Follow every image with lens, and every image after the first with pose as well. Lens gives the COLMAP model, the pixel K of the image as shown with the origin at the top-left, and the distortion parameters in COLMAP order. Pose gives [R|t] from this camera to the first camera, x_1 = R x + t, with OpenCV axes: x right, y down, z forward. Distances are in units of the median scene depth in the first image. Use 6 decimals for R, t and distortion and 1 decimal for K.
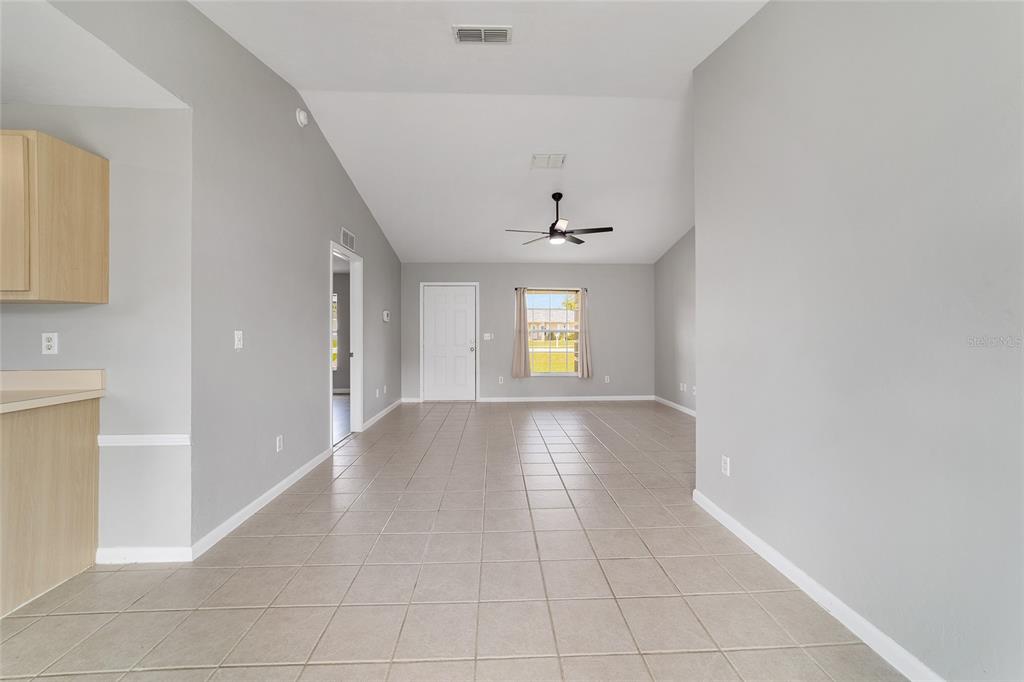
lens RADIAL K [[394.6, 0, 508.3], [0, 394.6, 328.7], [0, 0, 1]] dist [-0.011837, 0.005623]
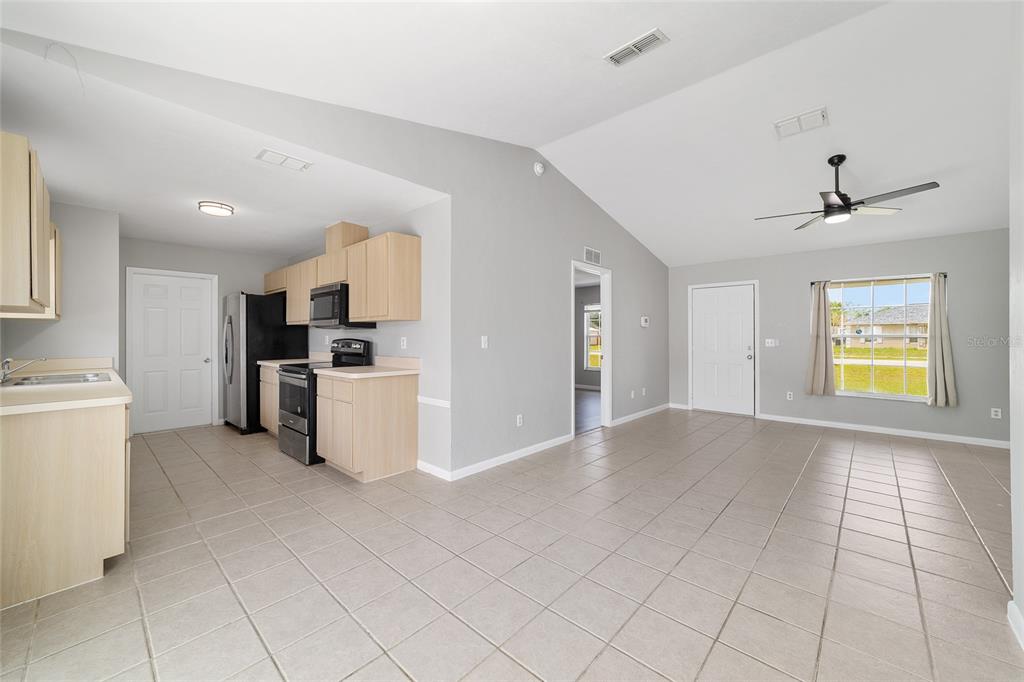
lens RADIAL K [[394.6, 0, 512.4], [0, 394.6, 334.3], [0, 0, 1]] dist [-0.011837, 0.005623]
pose [[0.710639, -0.000511, -0.703557, 0.207796], [0.002750, 0.999994, 0.002052, -0.001858], [0.703551, -0.003393, 0.710636, 0.019008]]
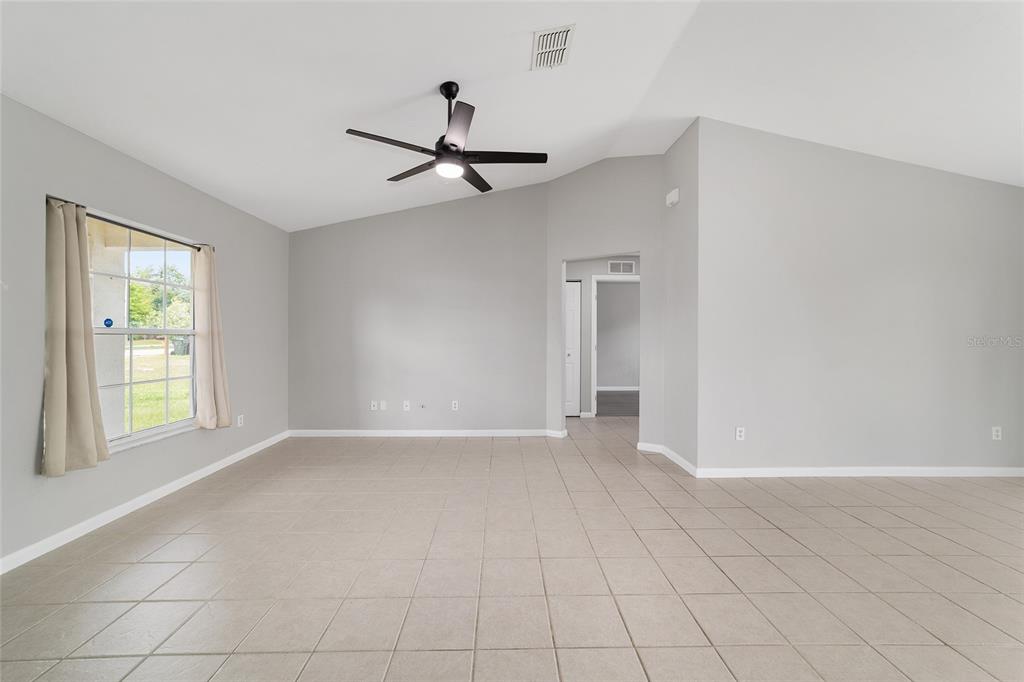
lens RADIAL K [[394.6, 0, 508.9], [0, 394.6, 337.2], [0, 0, 1]] dist [-0.011837, 0.005623]
pose [[0.019361, -0.002274, 0.999810, -0.416666], [-0.013319, 0.999908, 0.002533, 0.007328], [-0.999724, -0.013365, 0.019329, 0.884505]]
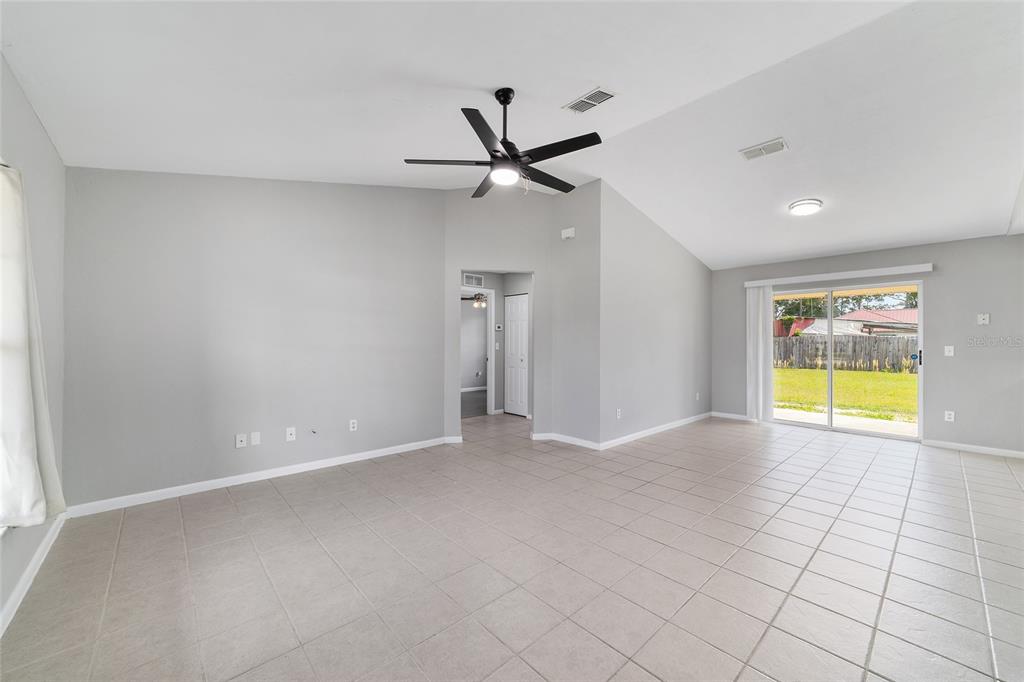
lens RADIAL K [[394.6, 0, 506.8], [0, 394.6, 344.6], [0, 0, 1]] dist [-0.011837, 0.005623]
pose [[-0.640238, -0.005014, 0.768160, -0.287695], [-0.011085, 0.999935, -0.002713, 0.008983], [-0.768097, -0.010252, -0.640252, 1.316939]]
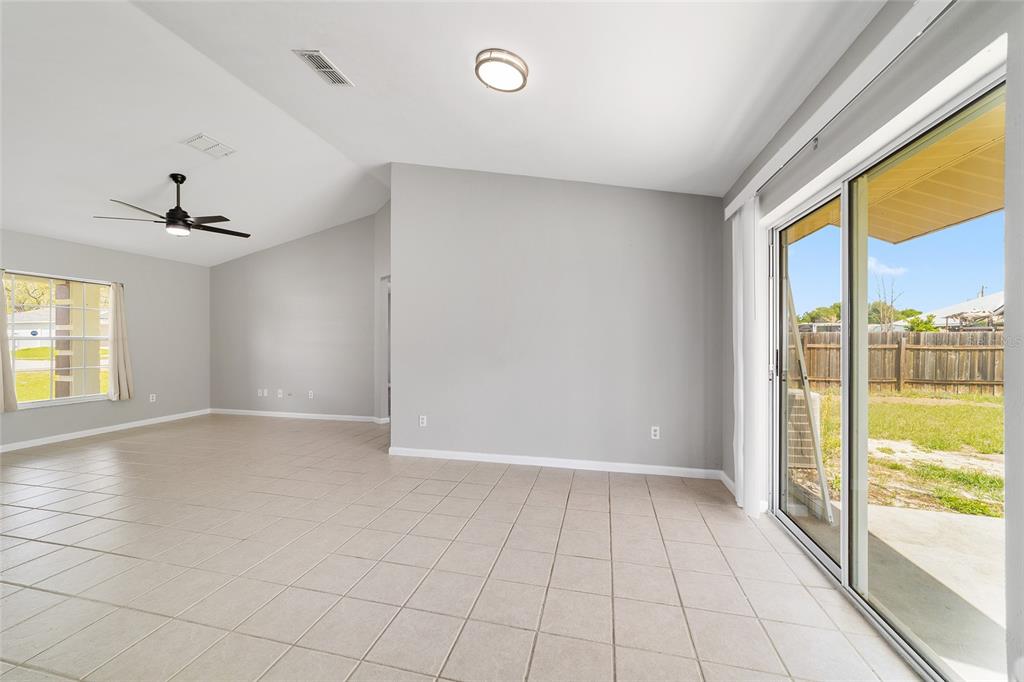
lens RADIAL K [[394.6, 0, 506.5], [0, 394.6, 339.9], [0, 0, 1]] dist [-0.011837, 0.005623]
pose [[0.278922, 0.002168, 0.960311, -0.467929], [-0.009506, 0.999955, 0.000504, 0.000667], [-0.960267, -0.009269, 0.278930, 0.098792]]
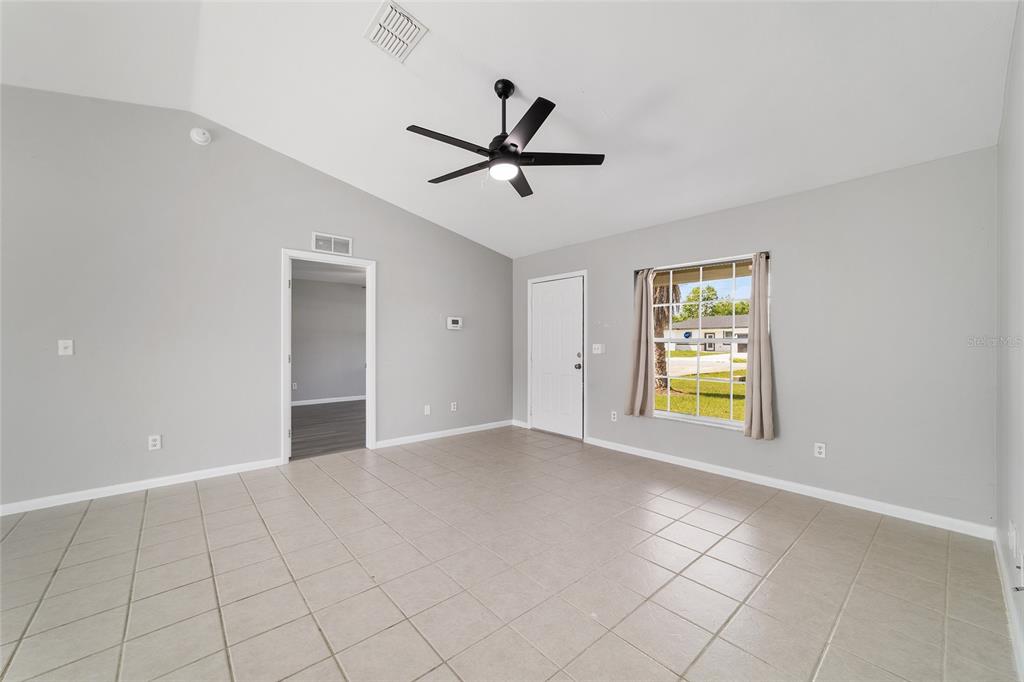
lens RADIAL K [[394.6, 0, 510.8], [0, 394.6, 341.5], [0, 0, 1]] dist [-0.011837, 0.005623]
pose [[0.627662, 0.002985, -0.778480, 0.537919], [0.003930, 0.999968, 0.007003, 0.003432], [0.778476, -0.007455, 0.627630, 0.655409]]
